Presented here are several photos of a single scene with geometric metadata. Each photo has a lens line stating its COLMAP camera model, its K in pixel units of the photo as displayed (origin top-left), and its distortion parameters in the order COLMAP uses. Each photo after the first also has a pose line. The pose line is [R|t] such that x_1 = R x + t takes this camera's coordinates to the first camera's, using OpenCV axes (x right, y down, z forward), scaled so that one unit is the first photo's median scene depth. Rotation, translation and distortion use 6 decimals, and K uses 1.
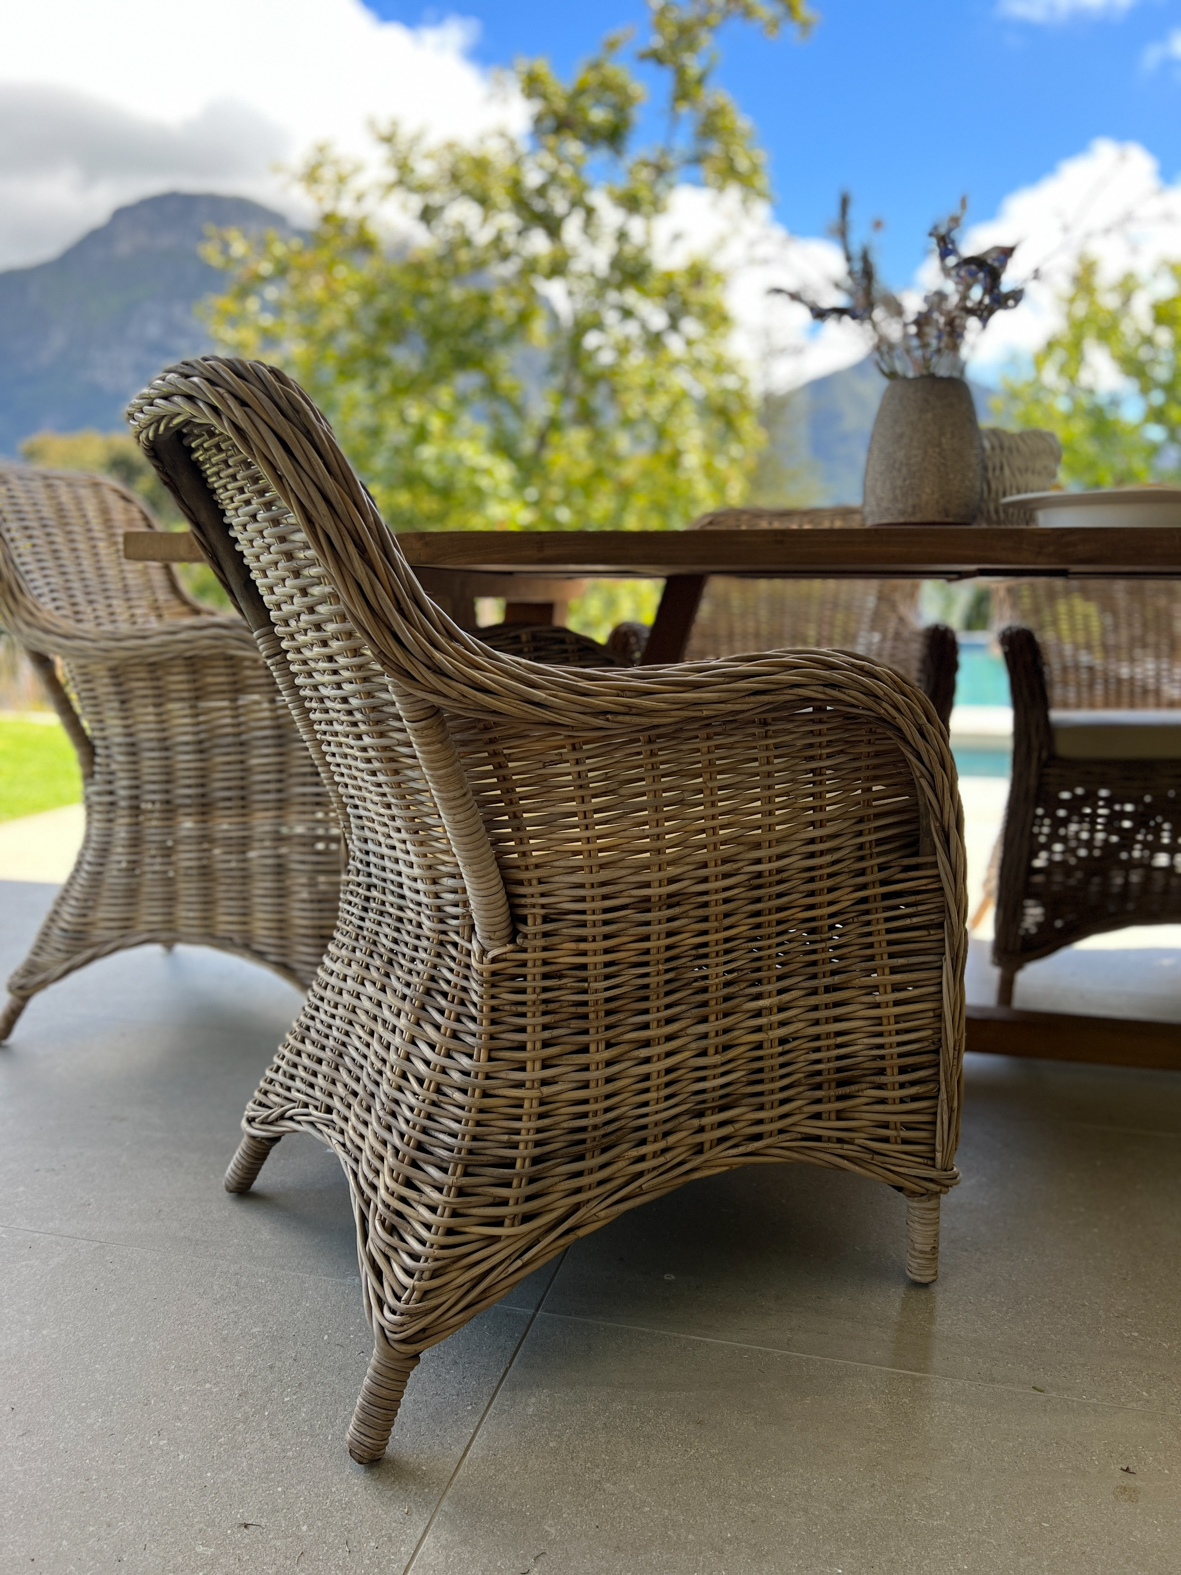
lens RADIAL K [[1190.8, 0, 590.5], [0, 1190.8, 787.5], [0, 0, 1]] dist [0.074139, -0.121938]
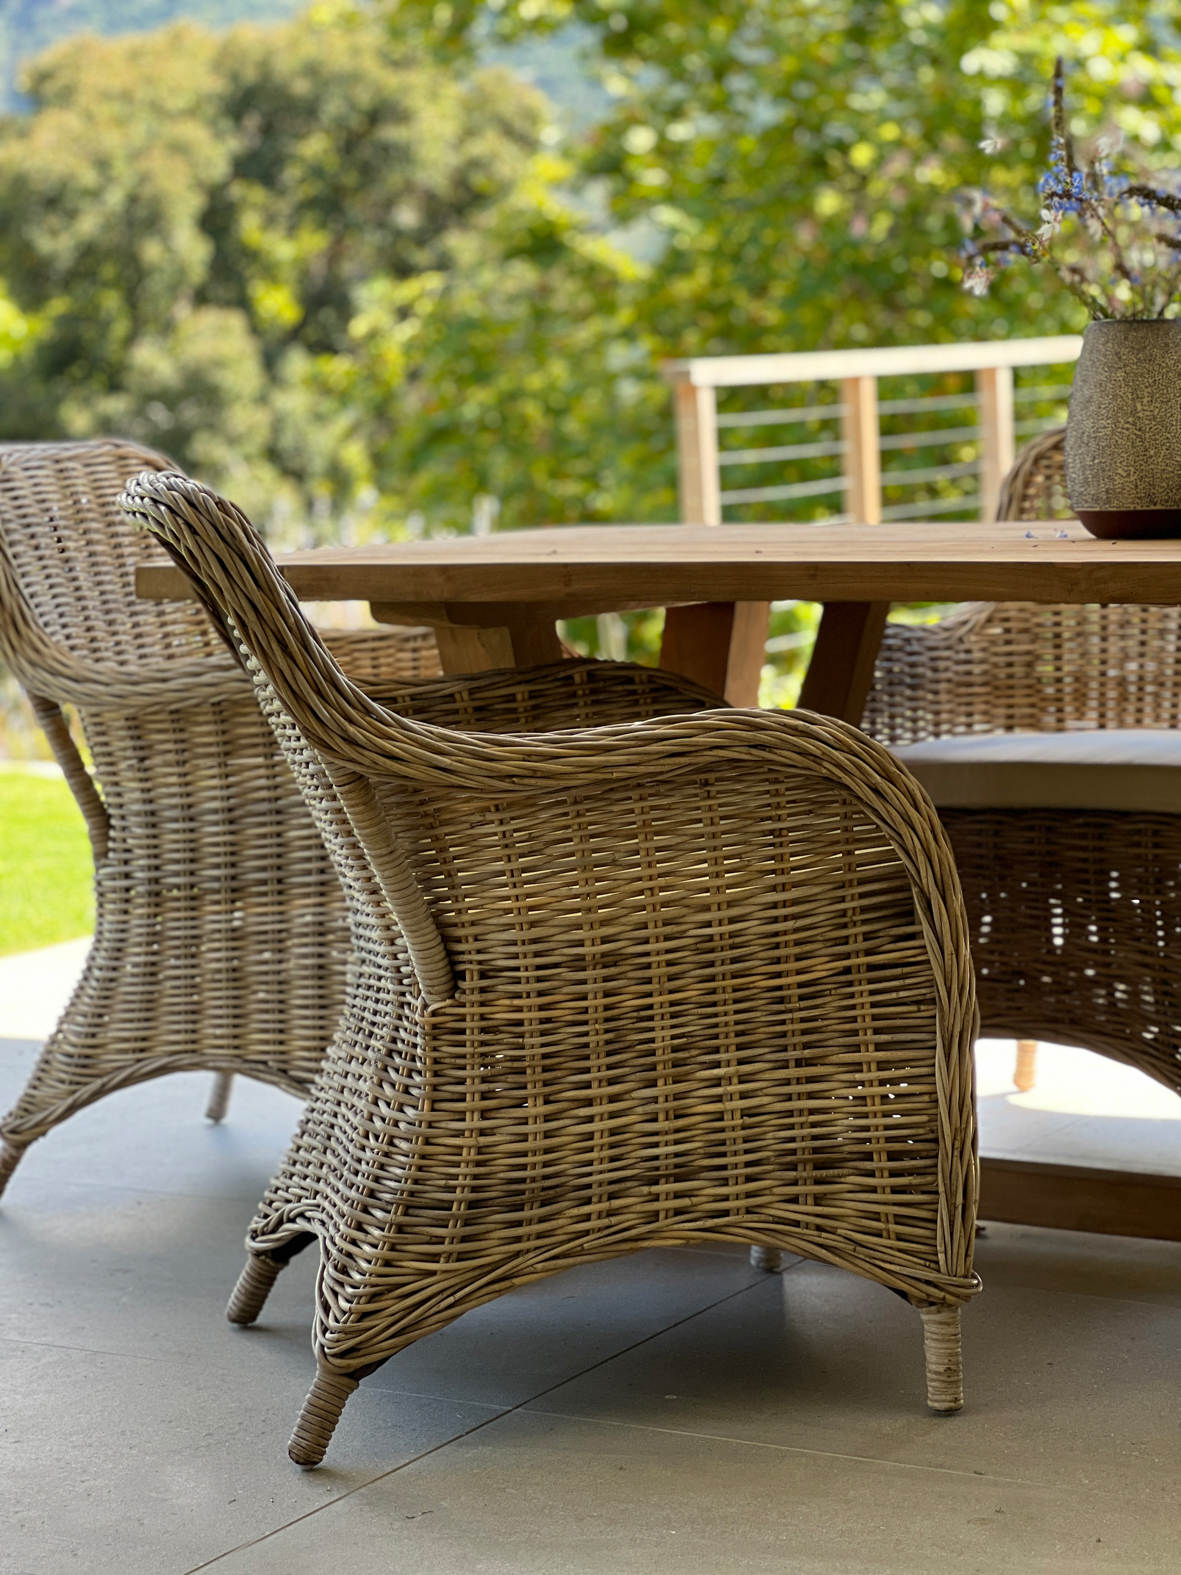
lens RADIAL K [[3570.4, 0, 610.8], [0, 3570.4, 740.0], [0, 0, 1]] dist [-0.782716, 20.918729]
pose [[0.962583, -0.012191, -0.270712, 0.833425], [-0.004184, 0.998200, -0.059829, 0.083590], [0.270954, 0.058723, 0.960799, -1.787678]]
